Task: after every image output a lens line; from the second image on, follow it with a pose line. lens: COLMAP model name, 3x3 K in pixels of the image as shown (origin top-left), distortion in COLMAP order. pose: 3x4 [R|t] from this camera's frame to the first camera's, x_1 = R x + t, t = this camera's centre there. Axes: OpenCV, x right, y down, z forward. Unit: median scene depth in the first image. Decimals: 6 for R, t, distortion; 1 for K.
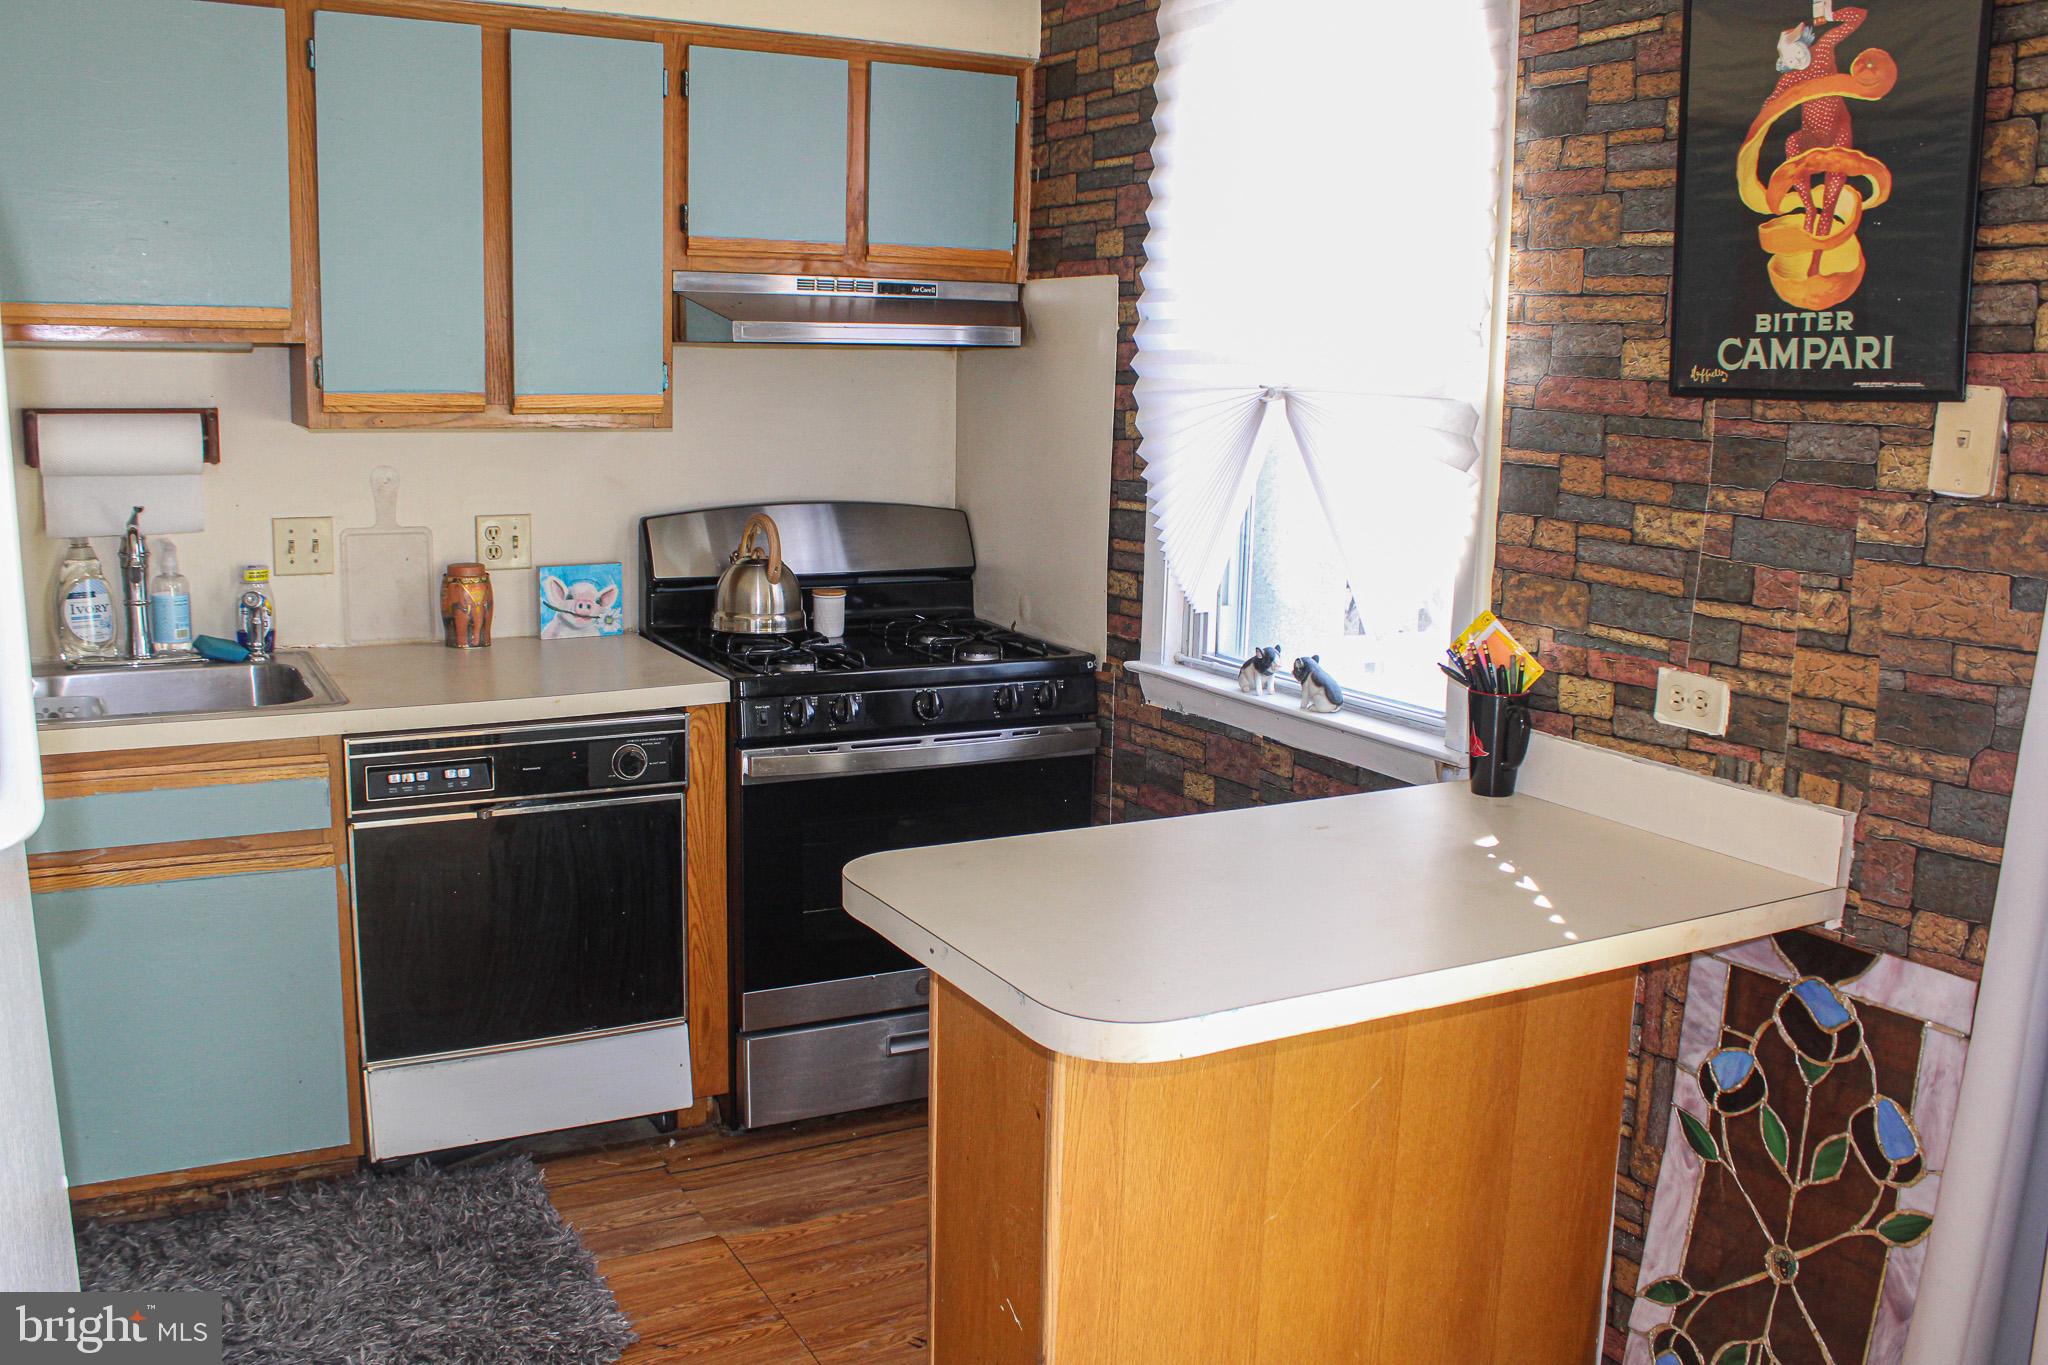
lens RADIAL K [[1819.0, 0, 1024.0], [0, 1819.0, 682.5], [0, 0, 1]] dist [-0.151802, 0.211789]
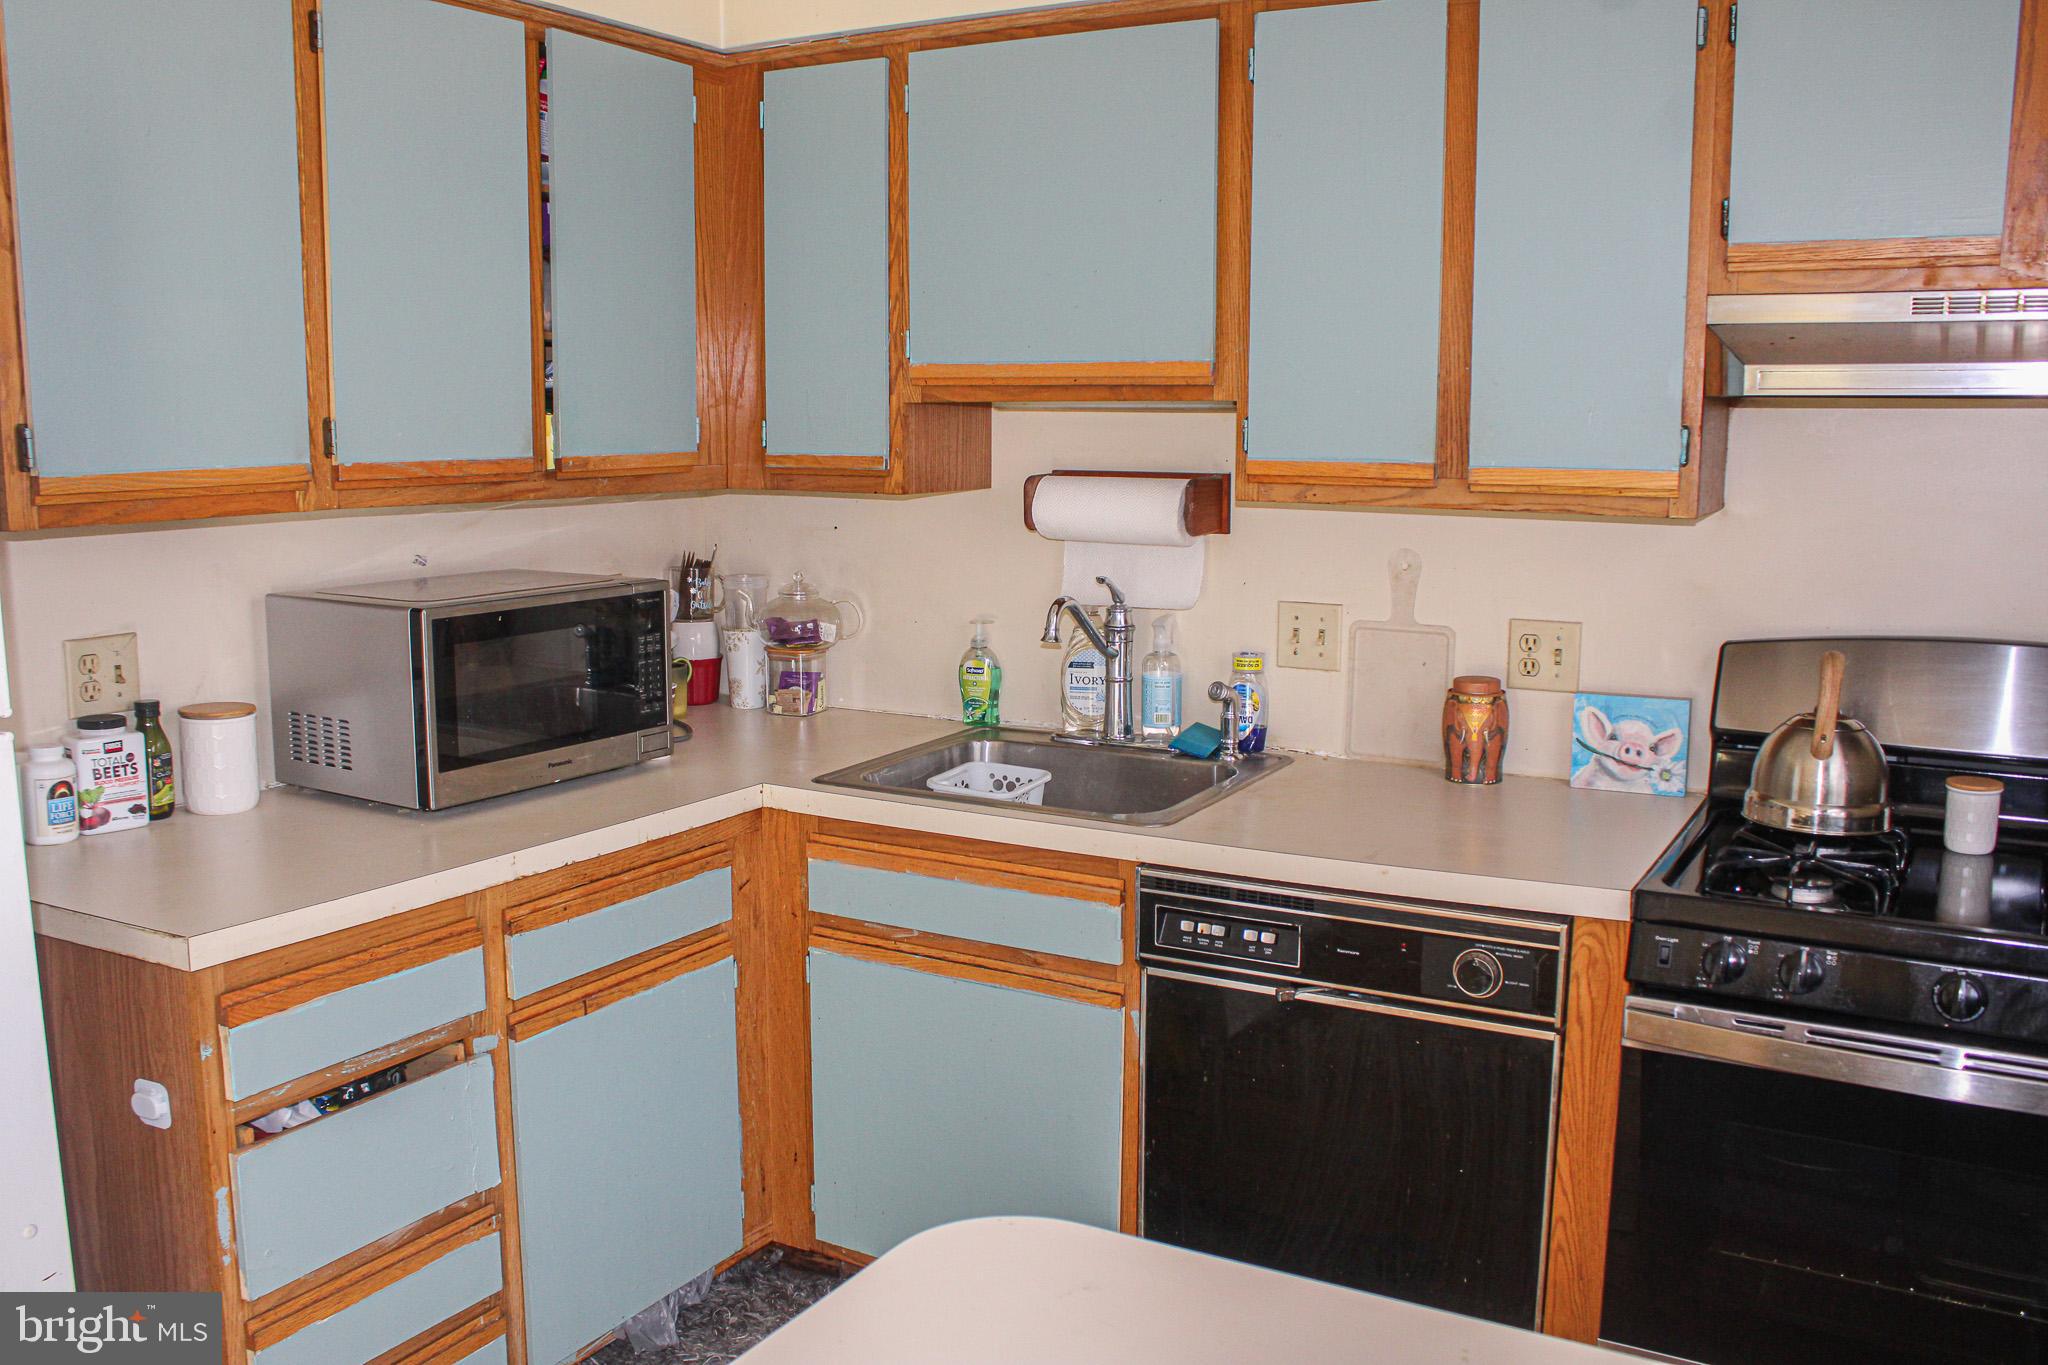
lens RADIAL K [[1819.0, 0, 1024.0], [0, 1819.0, 682.5], [0, 0, 1]] dist [-0.151802, 0.211789]
pose [[0.528971, 0.109663, -0.841525, 0.270314], [-0.138906, 0.989430, 0.041623, -0.073713], [0.837195, 0.094875, 0.538613, 0.428549]]
